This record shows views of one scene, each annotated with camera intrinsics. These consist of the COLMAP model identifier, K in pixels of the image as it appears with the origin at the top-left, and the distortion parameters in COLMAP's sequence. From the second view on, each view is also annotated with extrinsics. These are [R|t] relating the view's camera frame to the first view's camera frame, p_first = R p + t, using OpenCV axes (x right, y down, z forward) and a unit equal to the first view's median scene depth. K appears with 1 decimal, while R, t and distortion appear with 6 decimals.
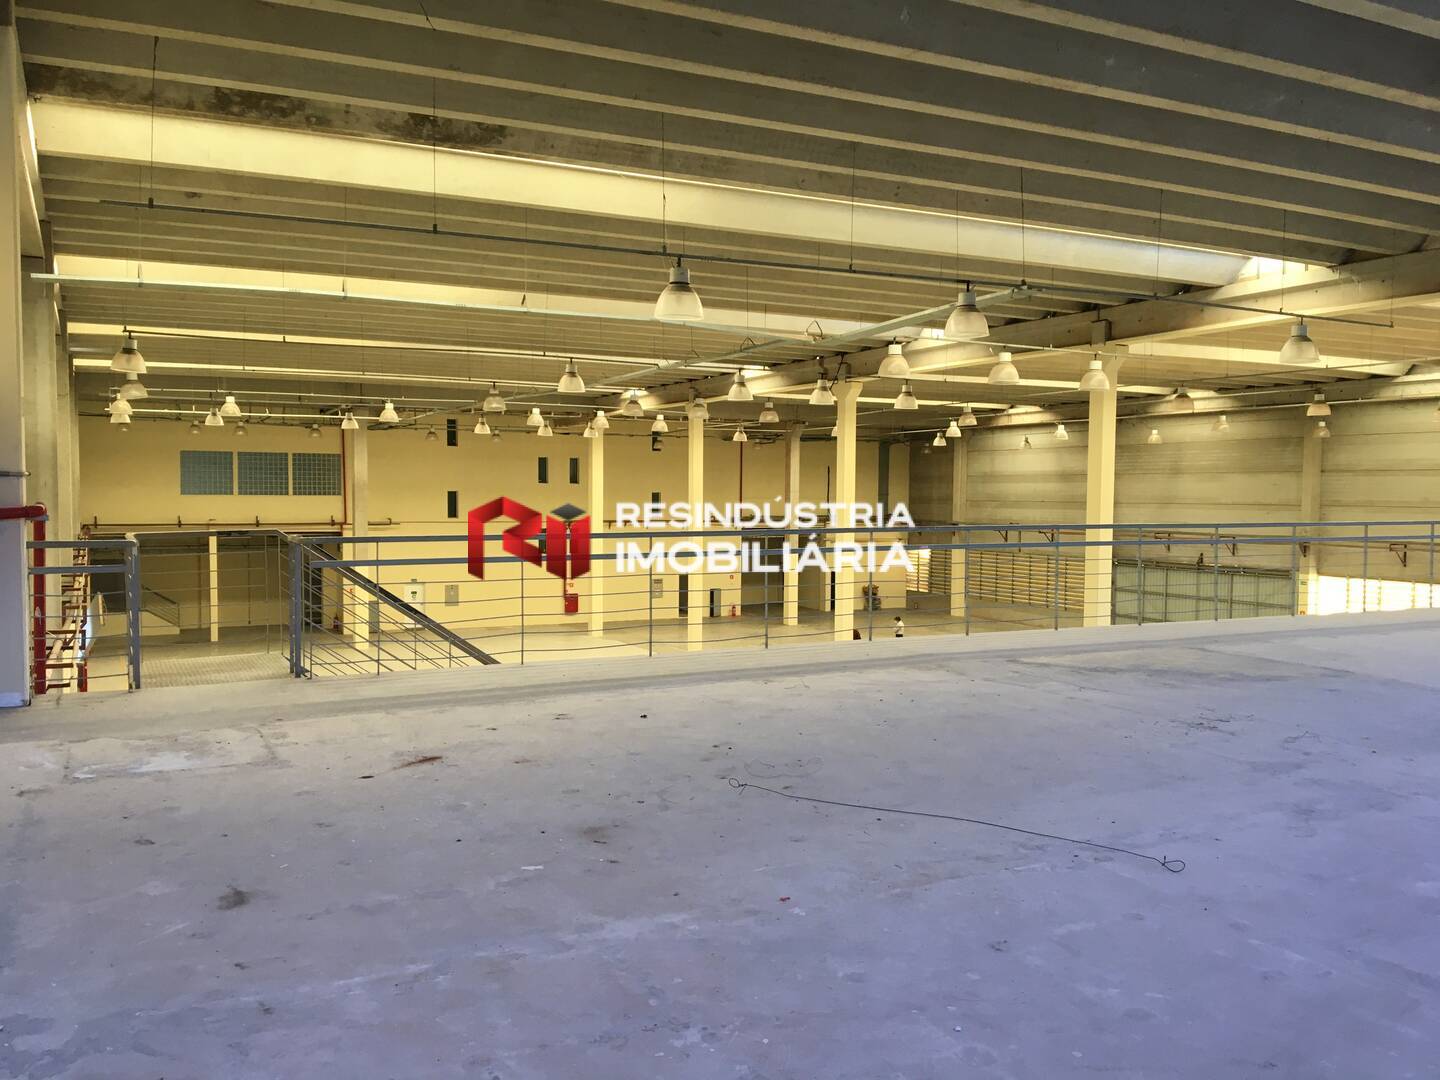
lens RADIAL K [[1212.6, 0, 716.7], [0, 1212.6, 550.9], [0, 0, 1]] dist [0.079415, -0.112059]
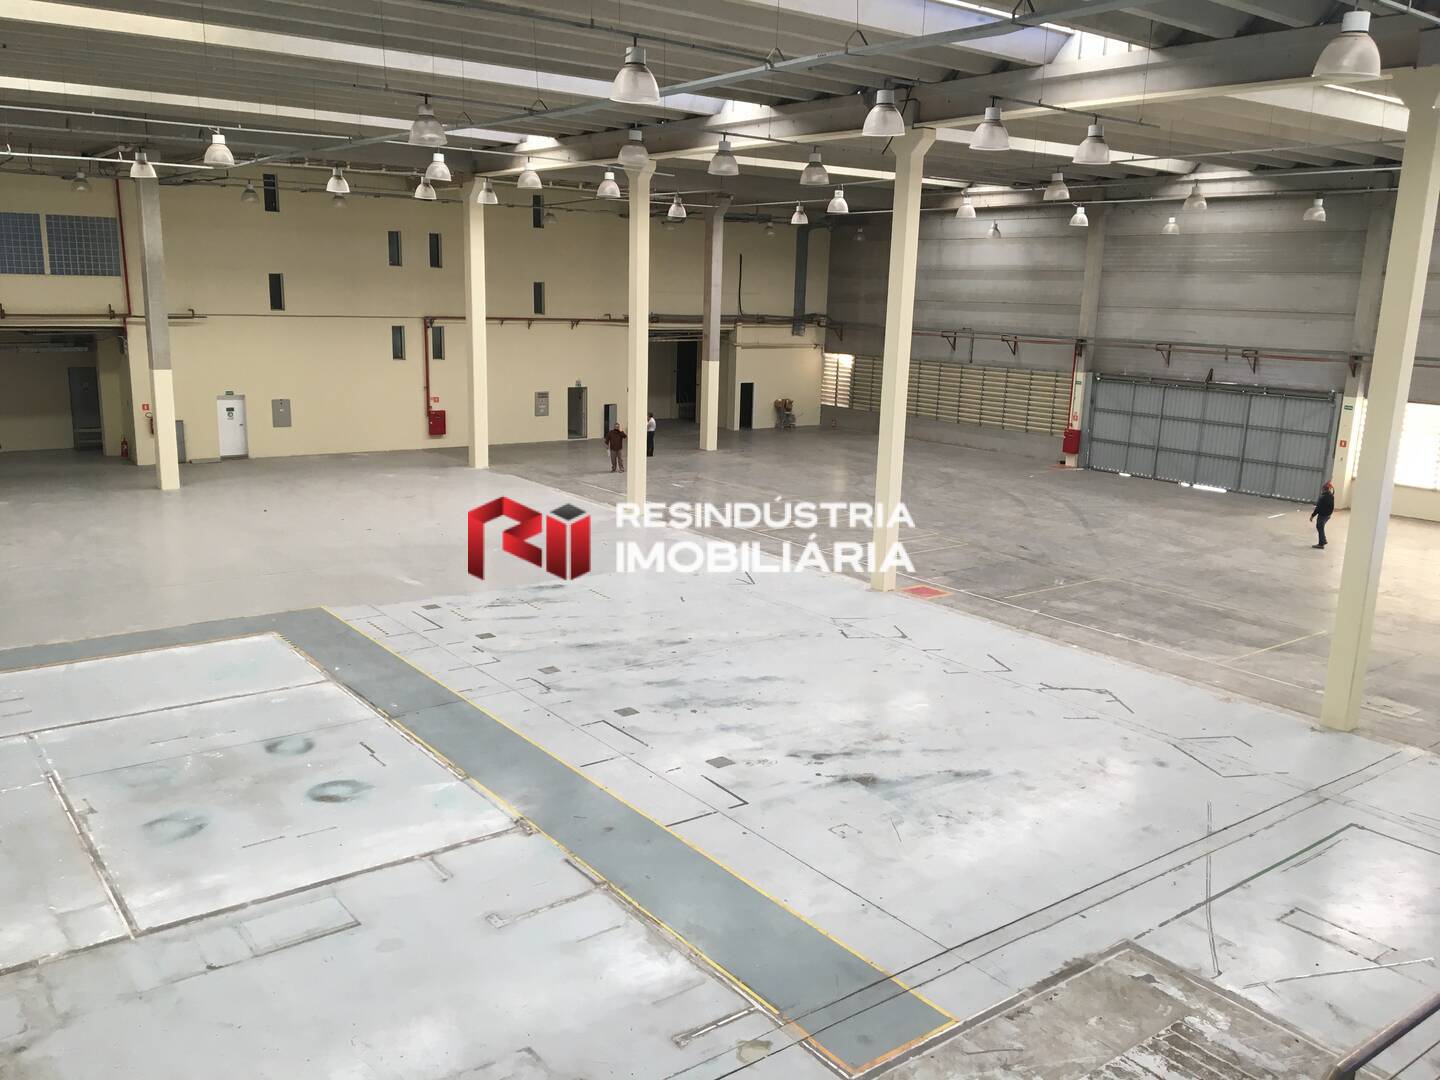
lens RADIAL K [[1212.6, 0, 709.7], [0, 1212.6, 559.6], [0, 0, 1]] dist [0.079415, -0.112059]
pose [[0.985434, -0.017370, 0.169169, -0.160561], [-0.012546, 0.984634, 0.174180, -0.020037], [-0.169595, -0.173766, 0.970074, 0.361286]]
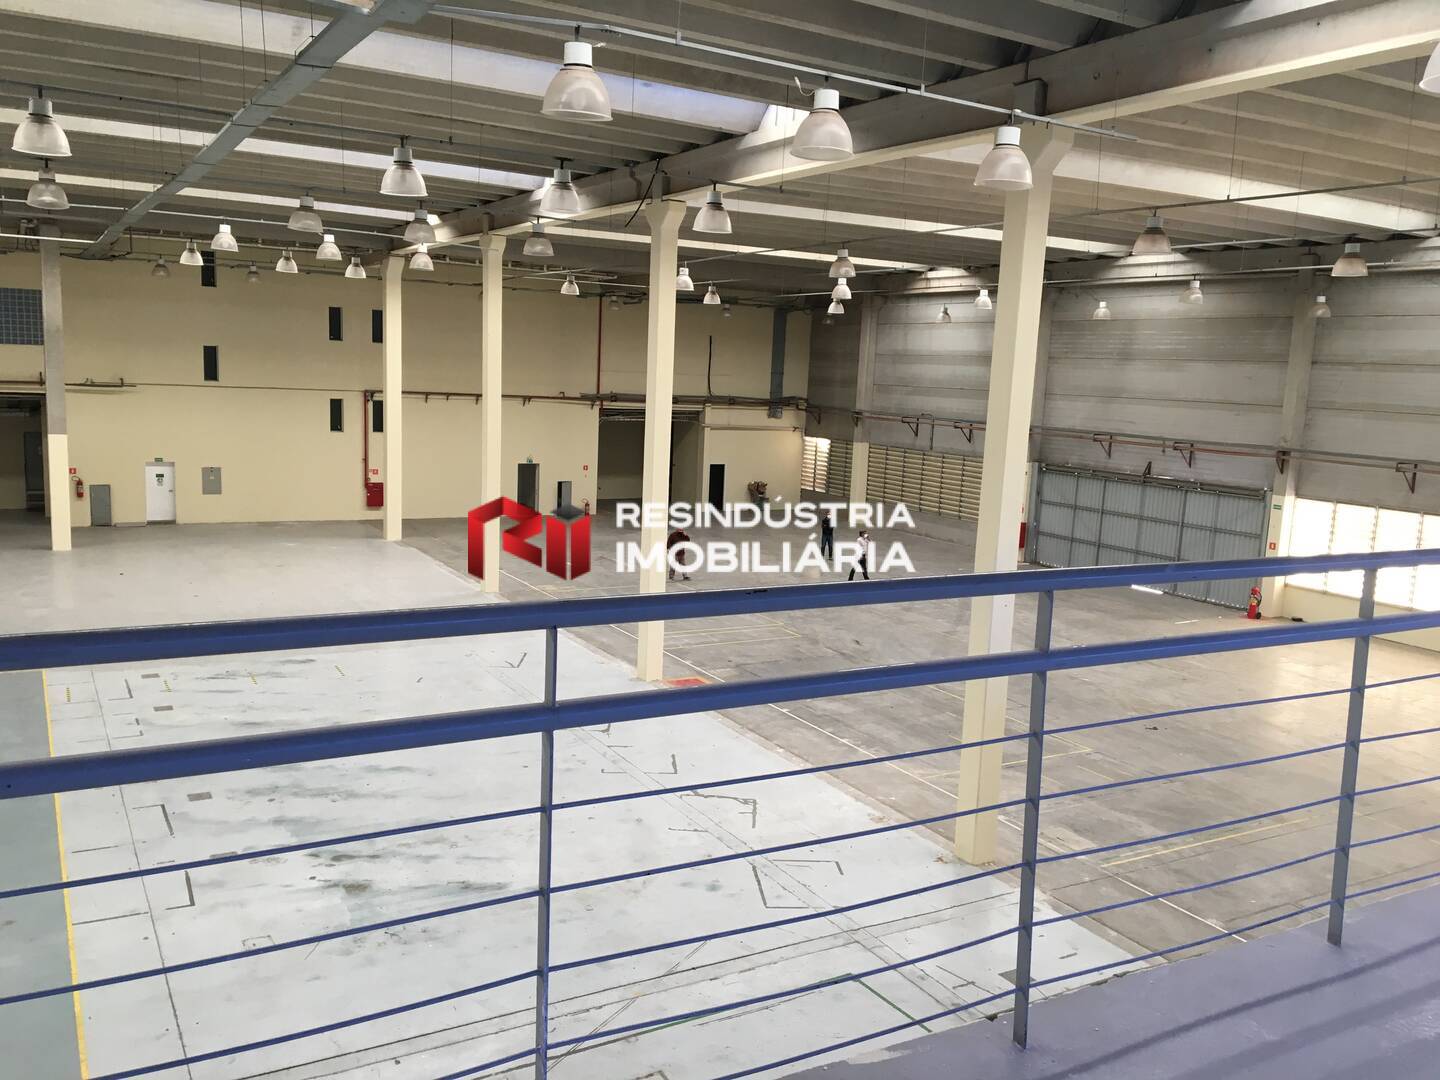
lens RADIAL K [[1212.6, 0, 716.3], [0, 1212.6, 551.3], [0, 0, 1]] dist [0.079415, -0.112059]
pose [[0.998273, 0.030231, 0.050379, 0.132071], [-0.035282, 0.994098, 0.102590, -0.020444], [-0.046980, -0.104191, 0.993447, 0.375397]]
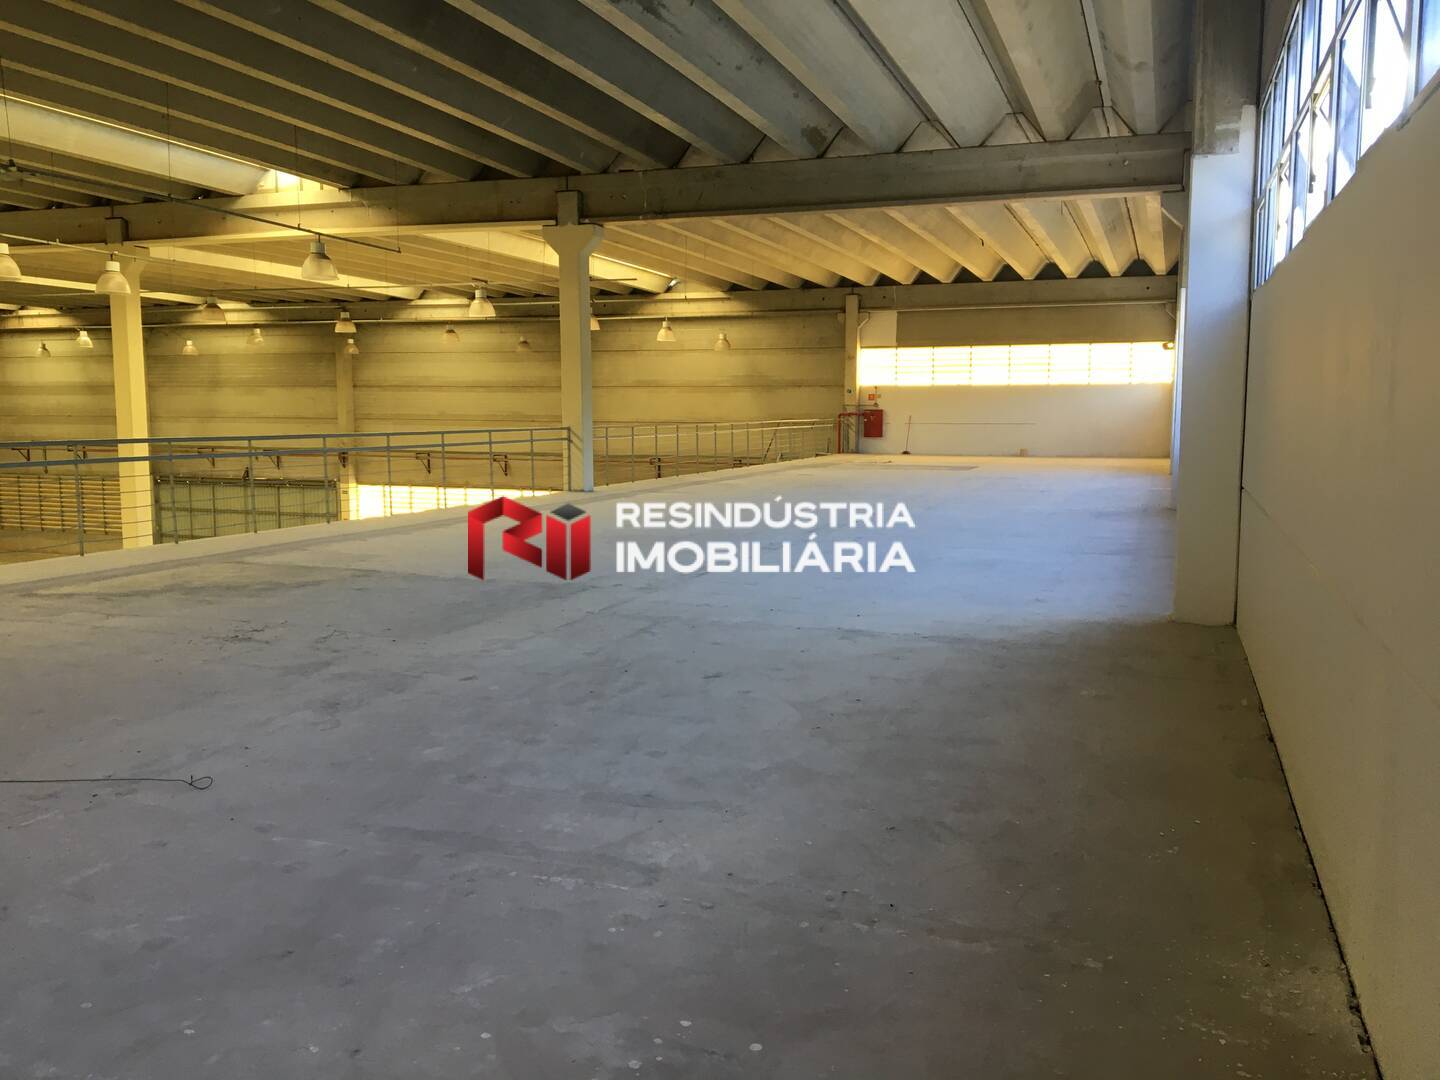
lens RADIAL K [[1212.6, 0, 720.6], [0, 1212.6, 549.1], [0, 0, 1]] dist [0.079415, -0.112059]
pose [[0.736503, -0.081322, 0.671528, 0.006551], [0.035367, 0.996019, 0.081829, 0.000705], [-0.675509, -0.036518, 0.736447, -0.000149]]
